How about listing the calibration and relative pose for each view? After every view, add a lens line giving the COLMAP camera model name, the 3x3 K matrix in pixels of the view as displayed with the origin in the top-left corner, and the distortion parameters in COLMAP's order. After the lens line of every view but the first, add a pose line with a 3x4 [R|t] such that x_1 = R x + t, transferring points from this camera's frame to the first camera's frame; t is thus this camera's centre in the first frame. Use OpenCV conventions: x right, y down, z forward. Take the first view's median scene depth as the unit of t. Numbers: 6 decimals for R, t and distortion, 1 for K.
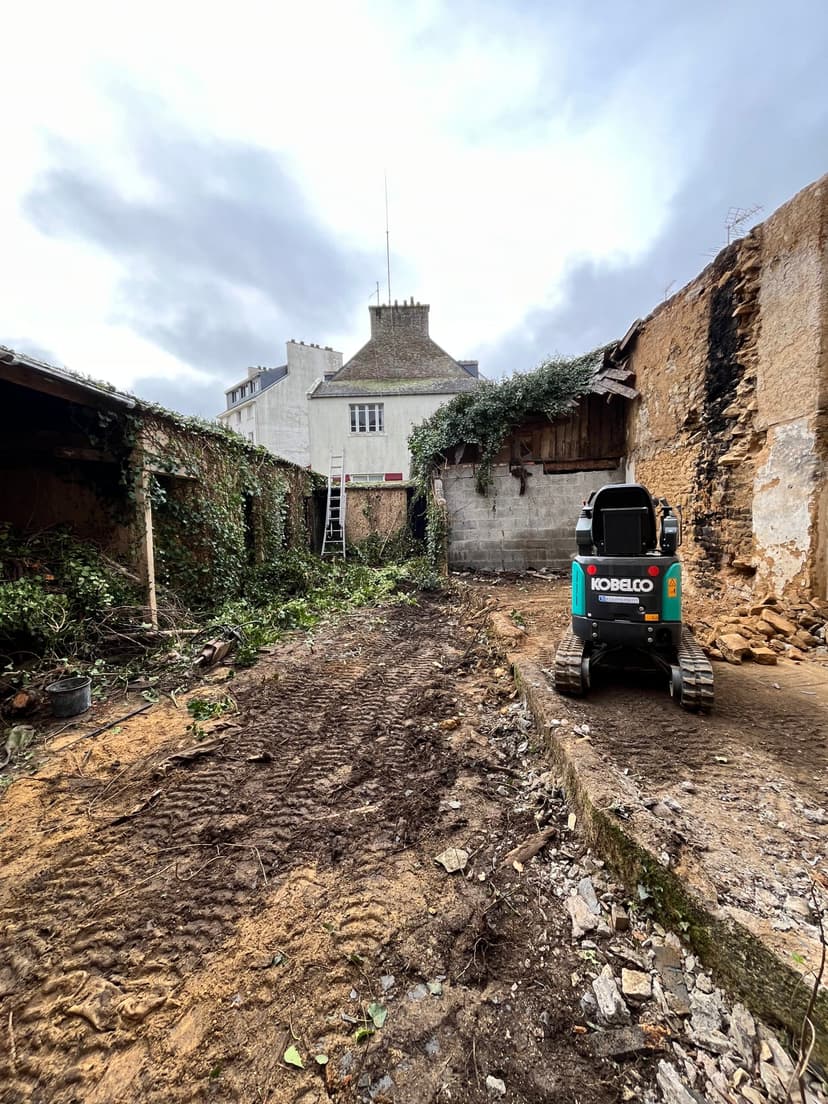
lens RADIAL K [[447.1, 0, 411.6], [0, 447.1, 547.5], [0, 0, 1]] dist [-0.001011, -0.000328]
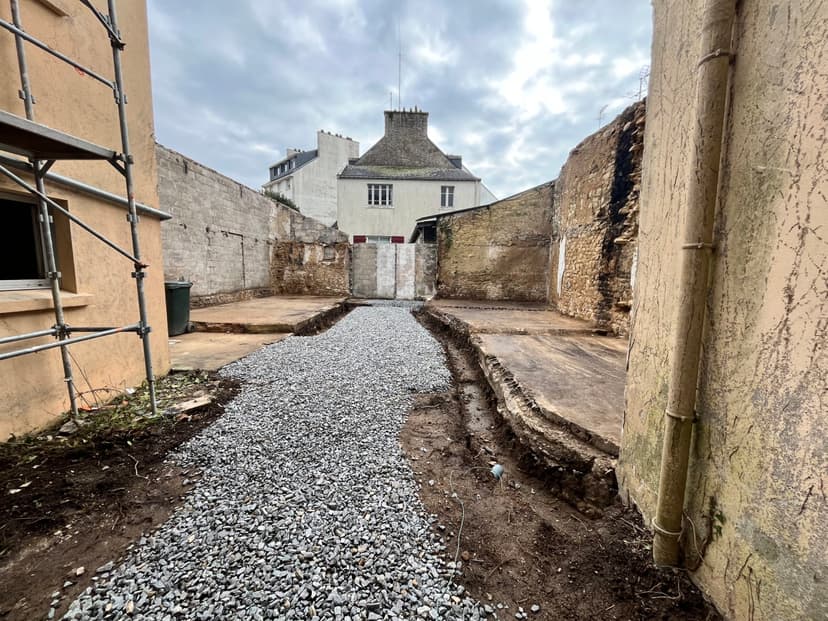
lens RADIAL K [[335.6, 0, 411.6], [0, 335.6, 310.4], [0, 0, 1]] dist [-0.002781, -0.000557]
pose [[0.998582, 0.044014, 0.029933, -0.064660], [-0.045521, 0.997625, 0.051689, 0.024863], [-0.027587, -0.052978, 0.998215, -0.179696]]
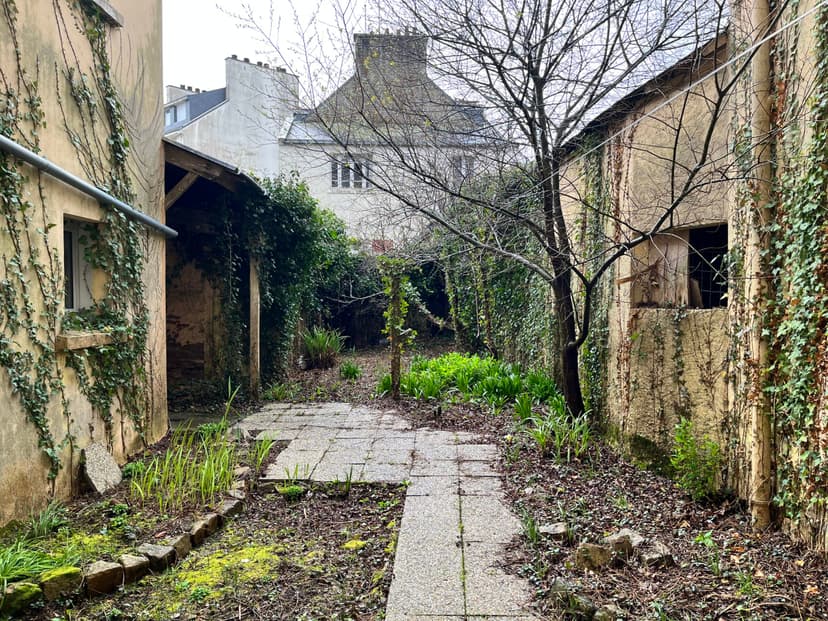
lens RADIAL K [[628.9, 0, 414.0], [0, 628.9, 310.5], [0, 0, 1]] dist [0.035189, -0.010197]
pose [[0.996738, 0.029180, 0.075243, -0.230617], [-0.025736, 0.998594, -0.046342, 0.054429], [-0.076490, 0.044254, 0.996088, -0.519197]]
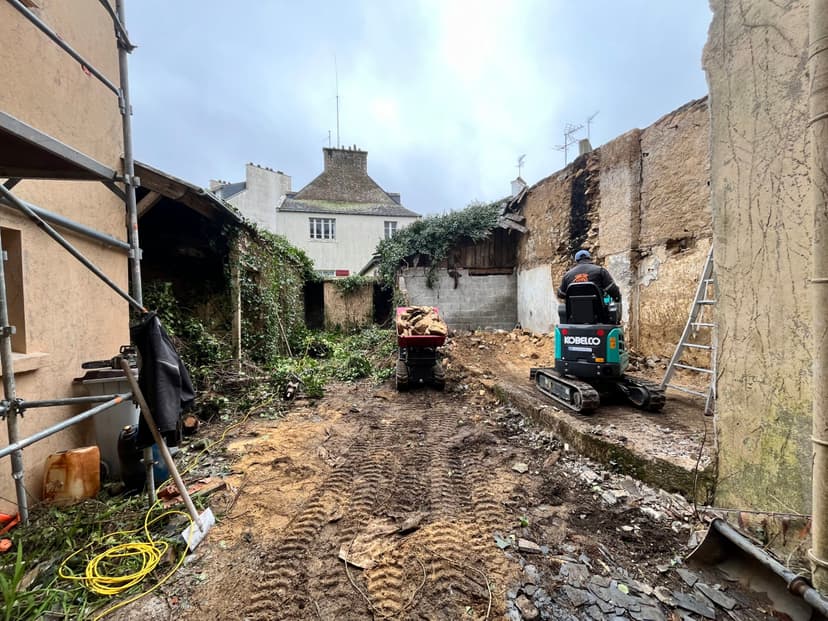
lens RADIAL K [[335.6, 0, 411.6], [0, 335.6, 310.4], [0, 0, 1]] dist [-0.002781, -0.000557]
pose [[0.974268, 0.011497, 0.225097, -0.223637], [-0.000730, 0.998854, -0.047858, 0.017929], [-0.225390, 0.046462, 0.973160, -0.121406]]
